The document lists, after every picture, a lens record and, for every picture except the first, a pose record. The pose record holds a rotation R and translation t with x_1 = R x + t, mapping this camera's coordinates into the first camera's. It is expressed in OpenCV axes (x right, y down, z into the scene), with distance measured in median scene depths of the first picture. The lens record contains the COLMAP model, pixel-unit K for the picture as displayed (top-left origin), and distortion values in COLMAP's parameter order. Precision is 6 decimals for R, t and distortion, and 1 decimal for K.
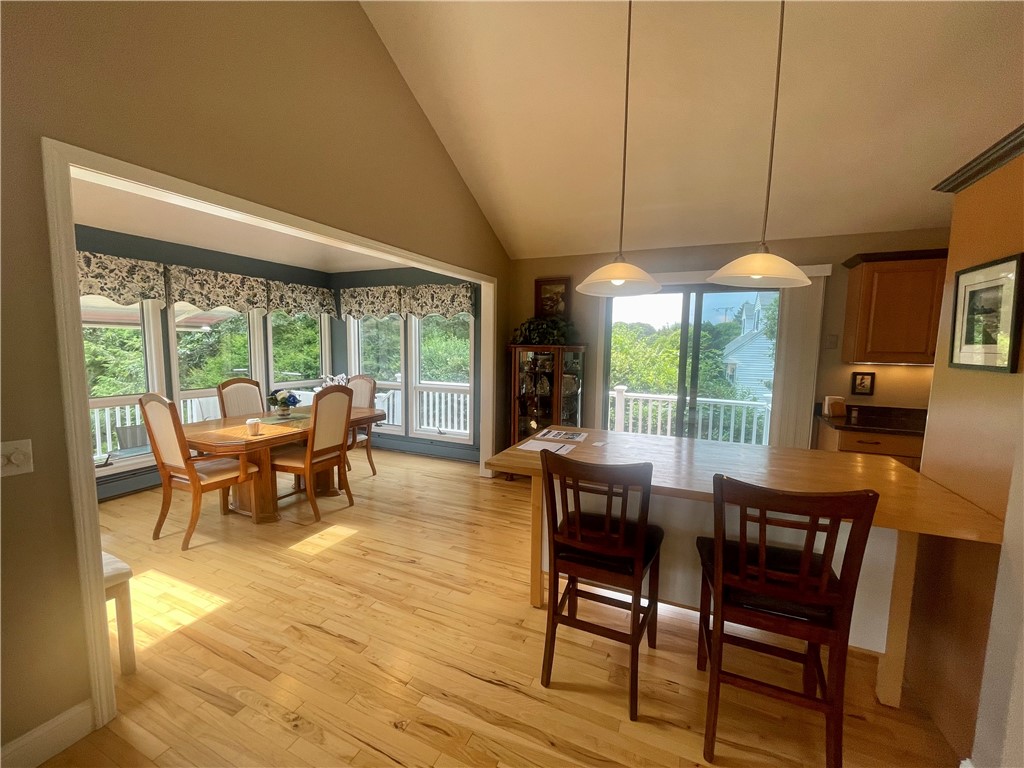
lens RADIAL K [[417.7, 0, 511.4], [0, 417.7, 384.2], [0, 0, 1]] dist [0.000742, -0.000048]
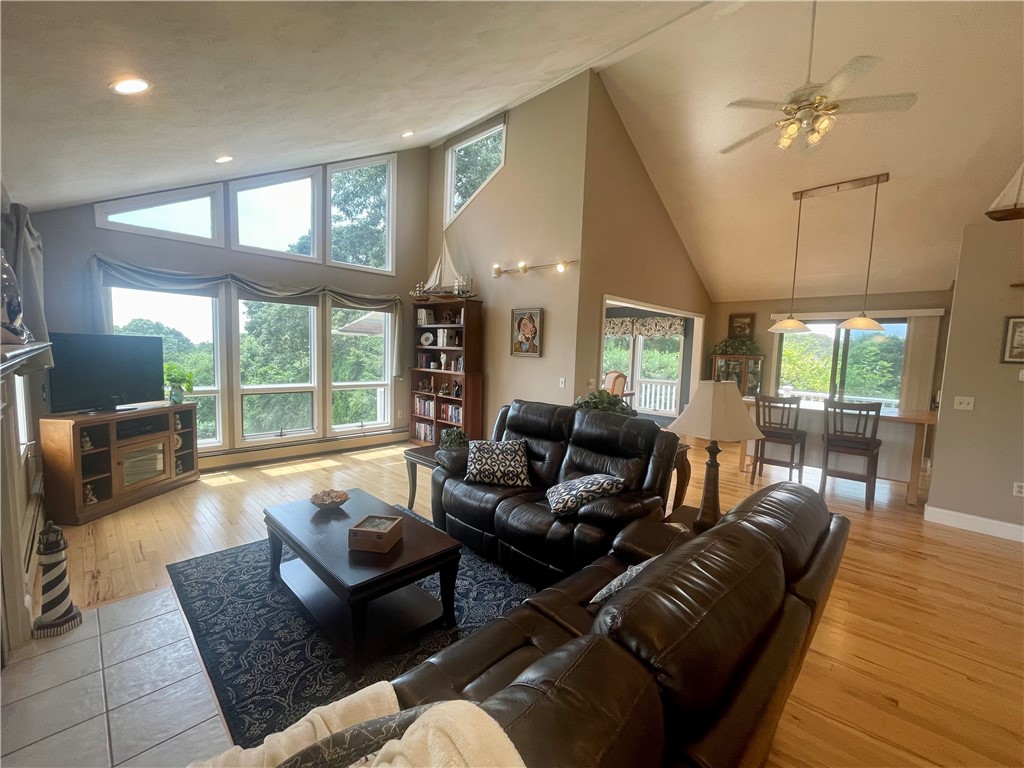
lens RADIAL K [[417.7, 0, 514.1], [0, 417.7, 383.5], [0, 0, 1]] dist [0.000742, -0.000048]
pose [[0.947235, 0.040438, -0.317980, -0.201514], [-0.048534, 0.998667, -0.017575, 0.080122], [0.316846, 0.032081, 0.947934, -0.761215]]
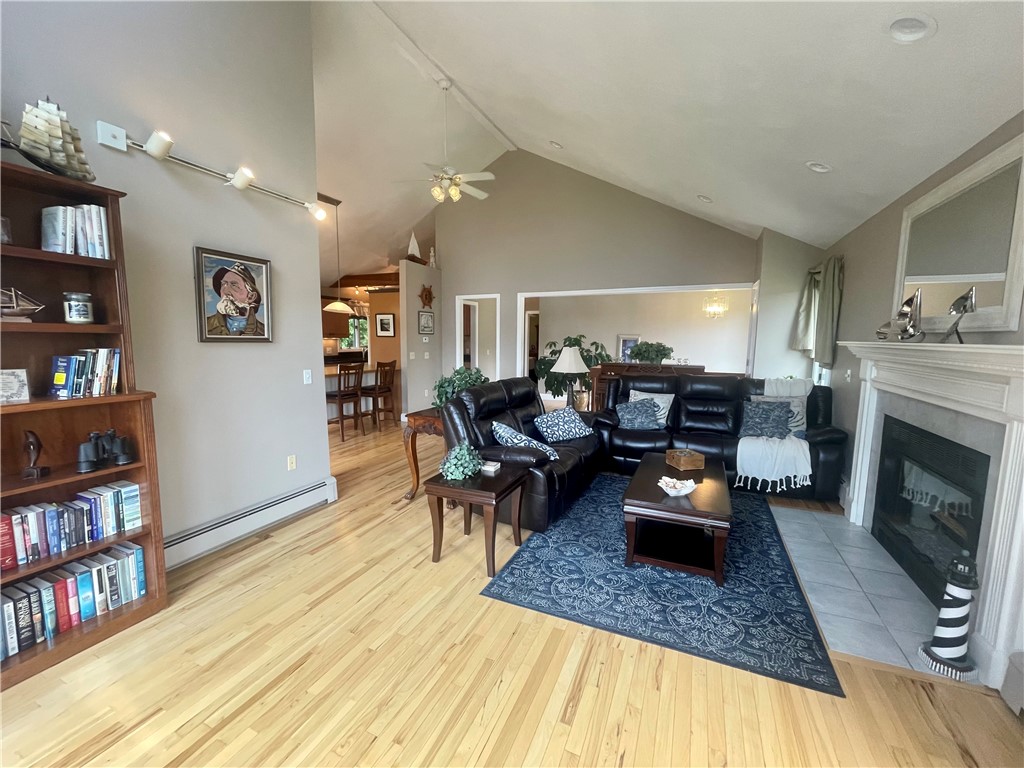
lens RADIAL K [[417.7, 0, 511.2], [0, 417.7, 383.7], [0, 0, 1]] dist [0.000742, -0.000048]
pose [[-0.016363, -0.125241, 0.991991, -1.131365], [0.084984, 0.988360, 0.126184, 0.005414], [-0.996248, 0.086368, -0.005529, -0.104603]]
